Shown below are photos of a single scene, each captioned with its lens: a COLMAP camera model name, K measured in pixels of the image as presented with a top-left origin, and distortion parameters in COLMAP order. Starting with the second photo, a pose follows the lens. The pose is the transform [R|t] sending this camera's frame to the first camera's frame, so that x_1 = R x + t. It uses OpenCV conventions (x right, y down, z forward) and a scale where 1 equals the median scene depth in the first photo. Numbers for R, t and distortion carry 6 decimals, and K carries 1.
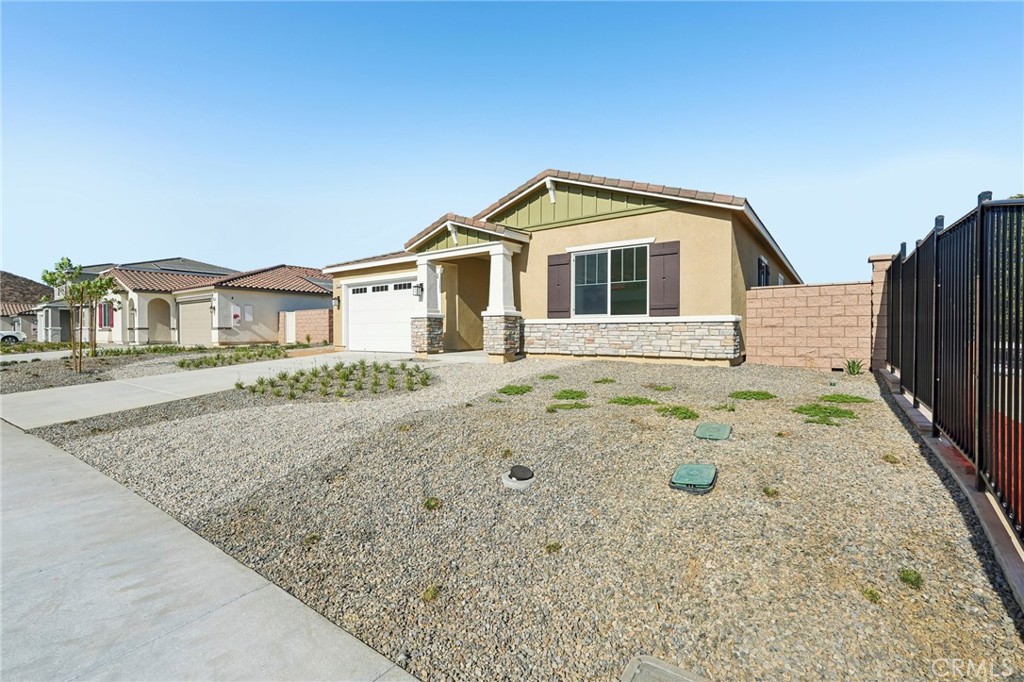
lens RADIAL K [[454.5, 0, 501.9], [0, 454.5, 336.7], [0, 0, 1]] dist [-0.001487, 0.000073]
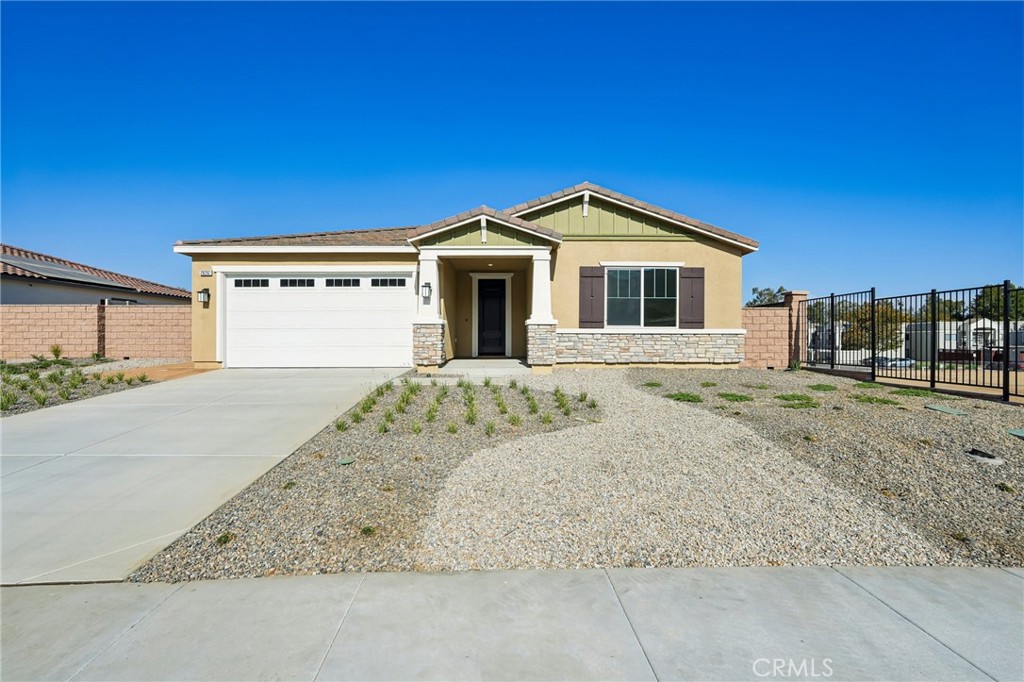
lens RADIAL K [[454.5, 0, 512.5], [0, 454.5, 341.8], [0, 0, 1]] dist [-0.001487, 0.000073]
pose [[0.792827, 0.000298, 0.609446, -0.662240], [0.004393, 0.999971, -0.006204, -0.004259], [-0.609430, 0.007597, 0.792803, 0.293912]]
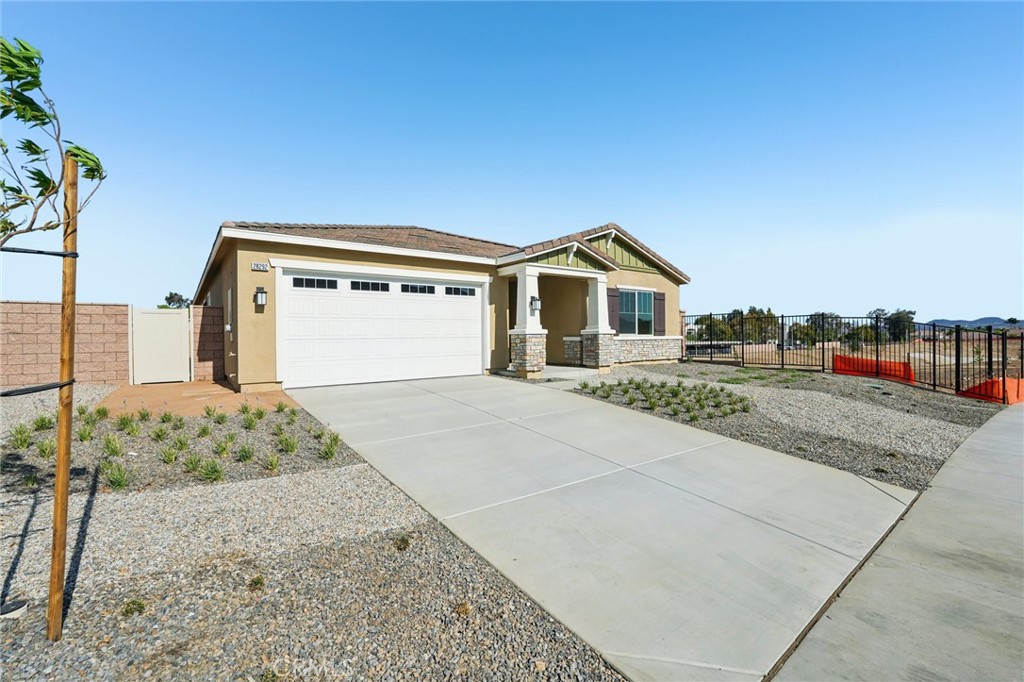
lens RADIAL K [[454.5, 0, 506.0], [0, 454.5, 341.4], [0, 0, 1]] dist [-0.001487, 0.000073]
pose [[0.279948, -0.002119, 0.960013, -1.259555], [0.025592, 0.999659, -0.005256, -0.026860], [-0.959674, 0.026040, 0.279907, 0.945389]]
